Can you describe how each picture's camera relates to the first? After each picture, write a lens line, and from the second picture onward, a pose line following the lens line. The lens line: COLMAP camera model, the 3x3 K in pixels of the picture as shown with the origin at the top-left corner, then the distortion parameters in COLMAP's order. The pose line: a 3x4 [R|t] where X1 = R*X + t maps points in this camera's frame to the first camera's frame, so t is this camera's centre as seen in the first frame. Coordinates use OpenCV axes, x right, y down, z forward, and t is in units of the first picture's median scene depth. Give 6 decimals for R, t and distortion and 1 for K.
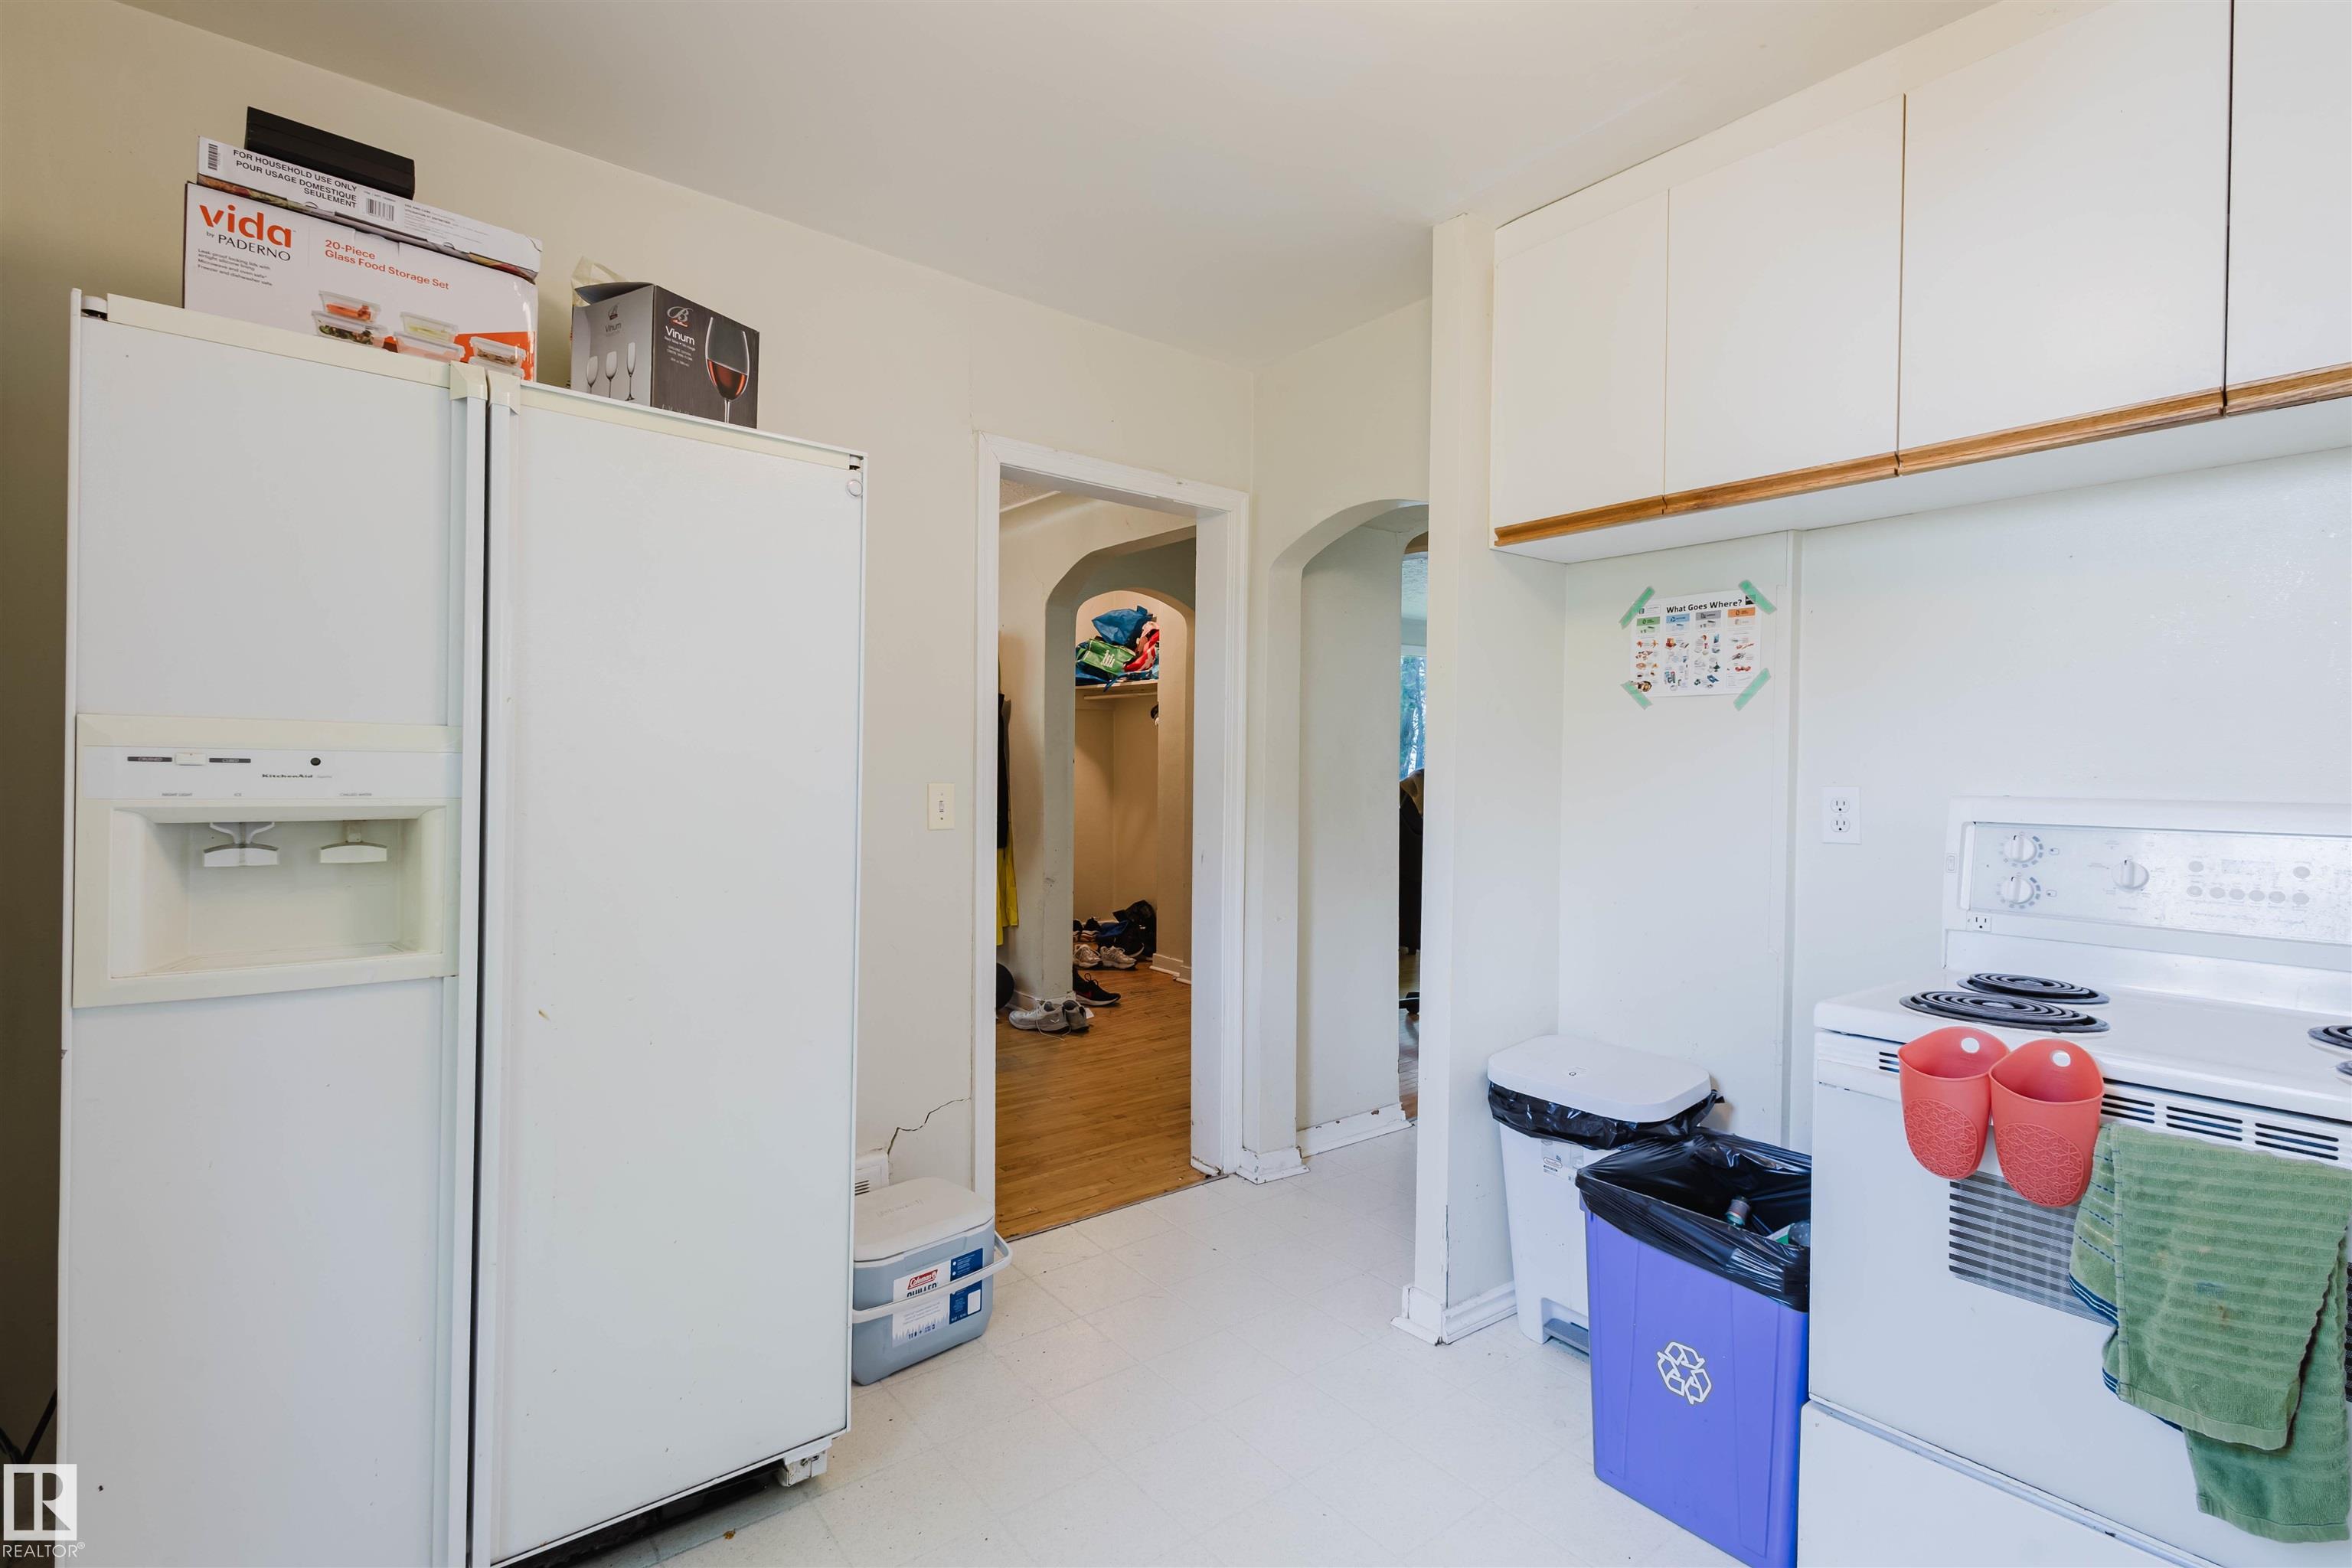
lens RADIAL K [[1076.9, 0, 1191.1], [0, 1076.9, 779.5], [0, 0, 1]] dist [0.005074, -0.000991]
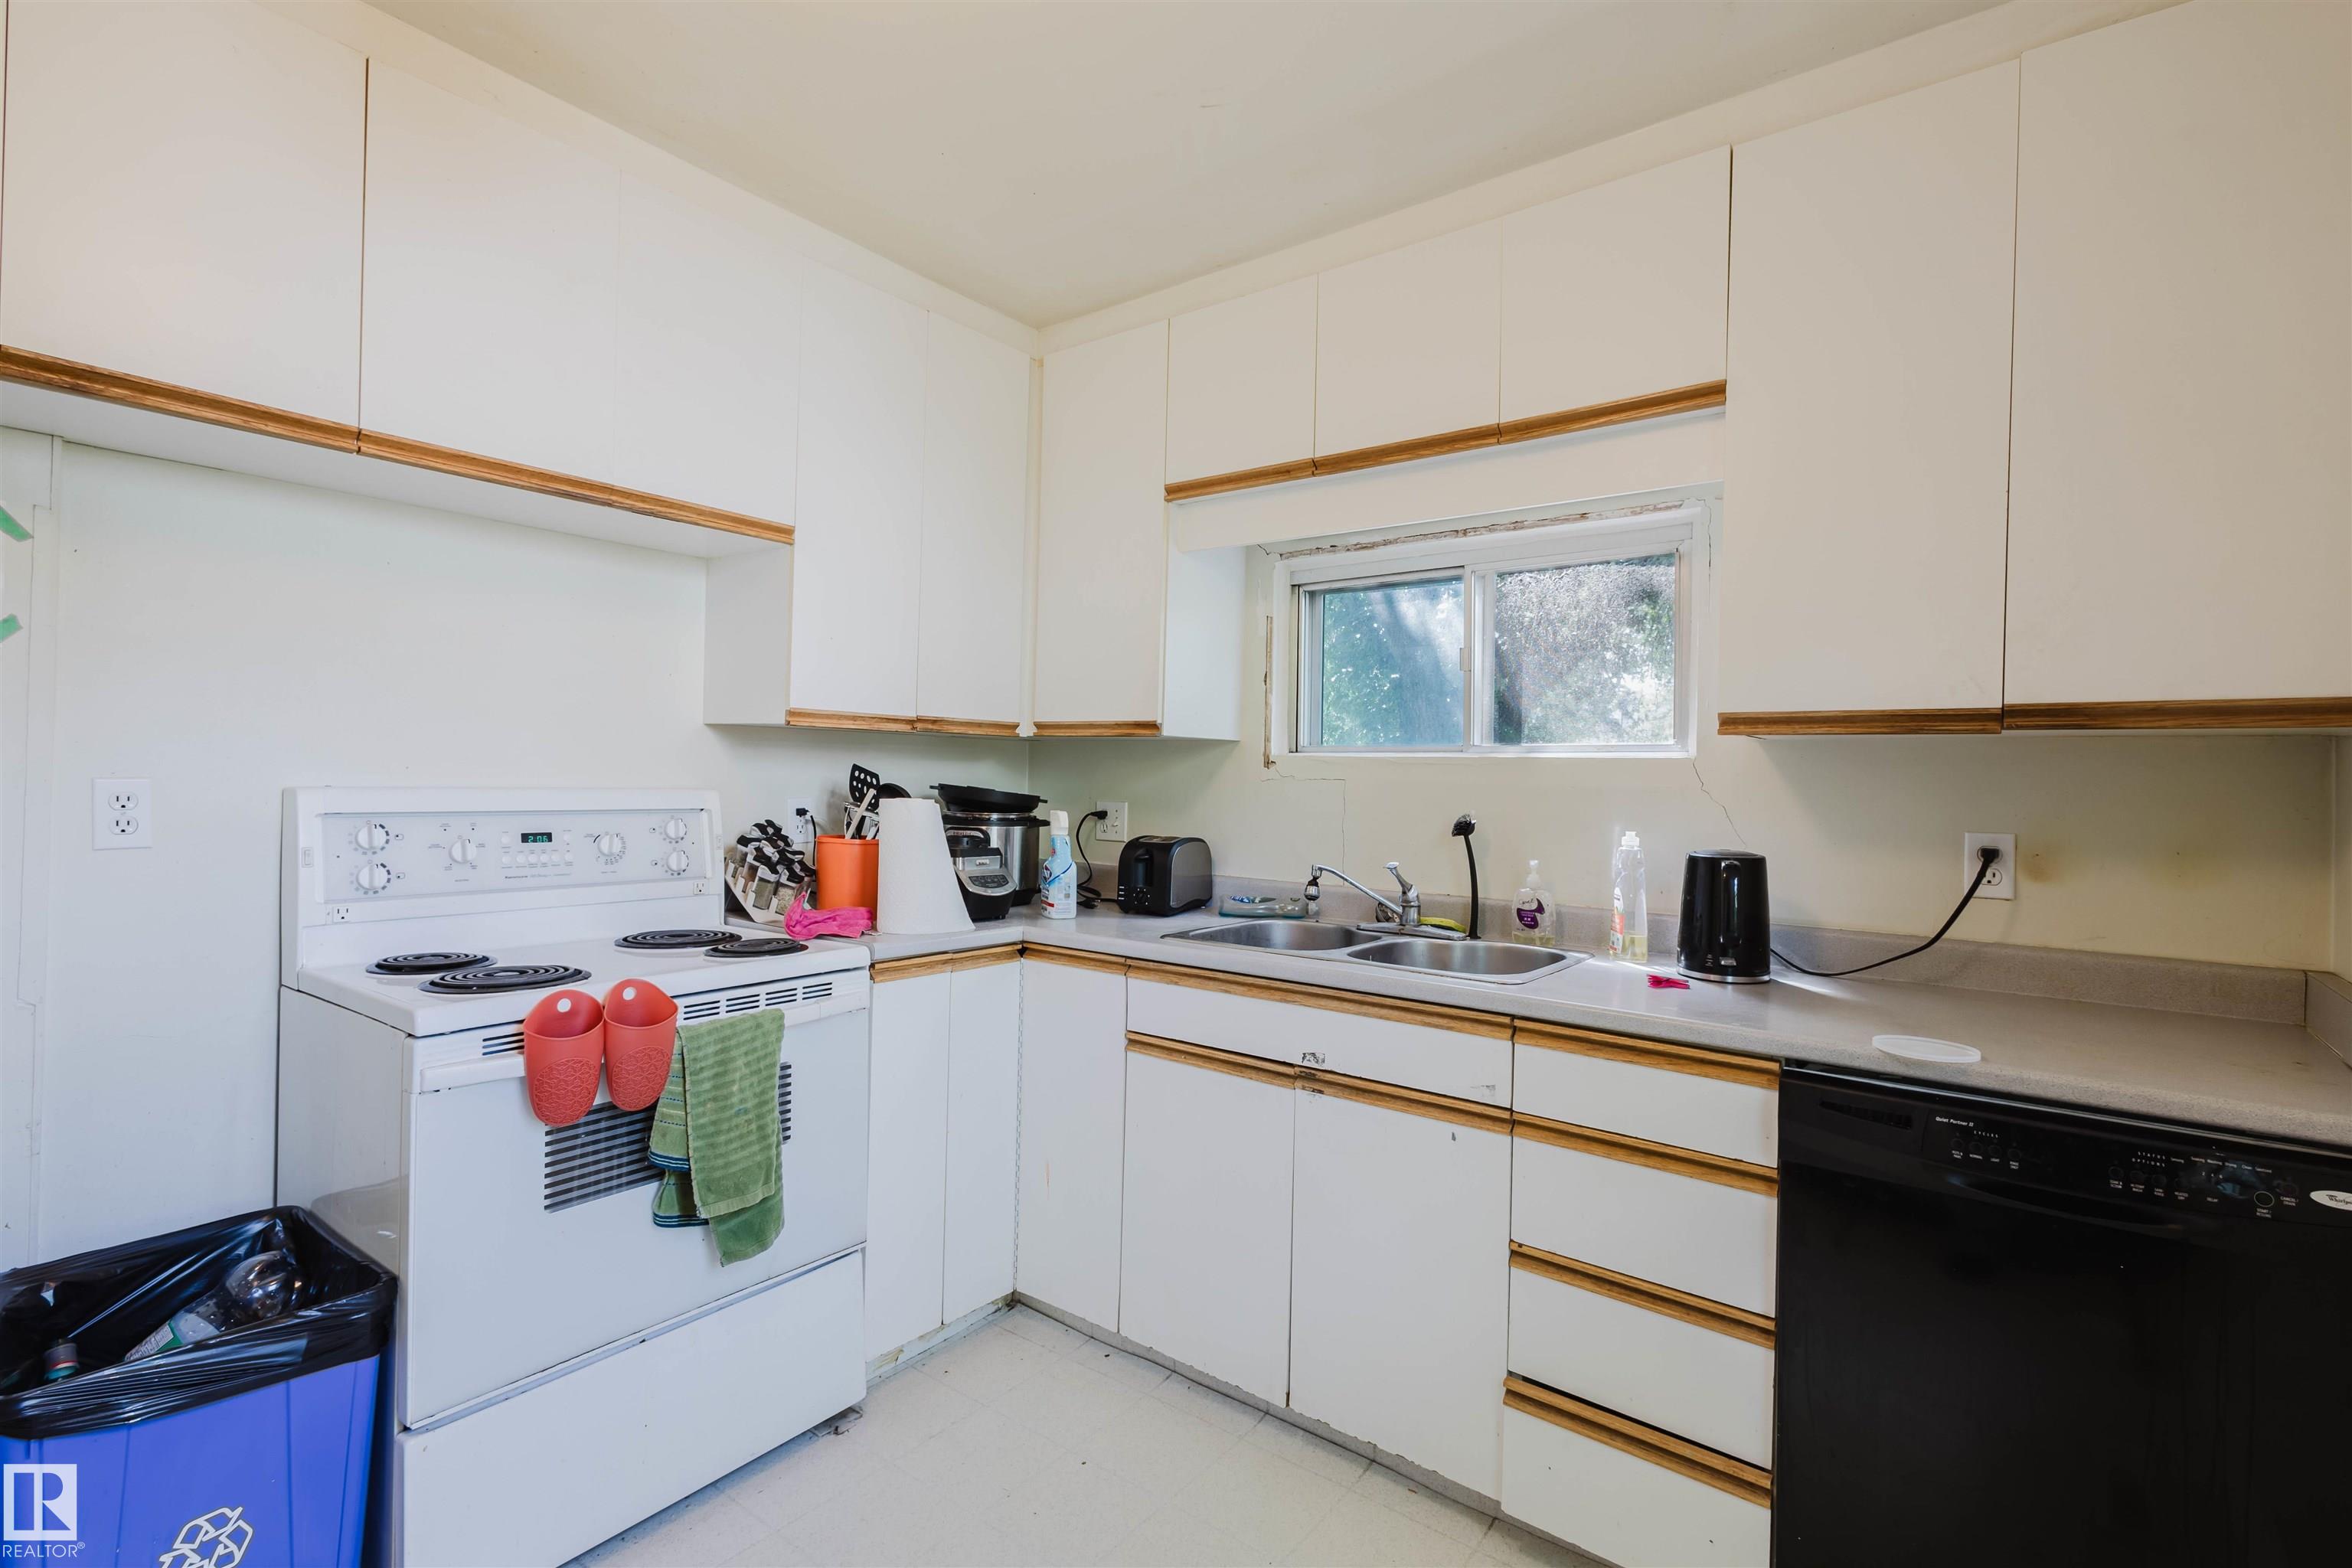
lens RADIAL K [[1076.9, 0, 1186.2], [0, 1076.9, 777.5], [0, 0, 1]] dist [0.005074, -0.000991]
pose [[-0.253589, -0.014137, 0.967209, -0.439662], [-0.012535, 0.999857, 0.011327, -0.014985], [-0.967231, -0.009252, -0.253730, 0.511770]]
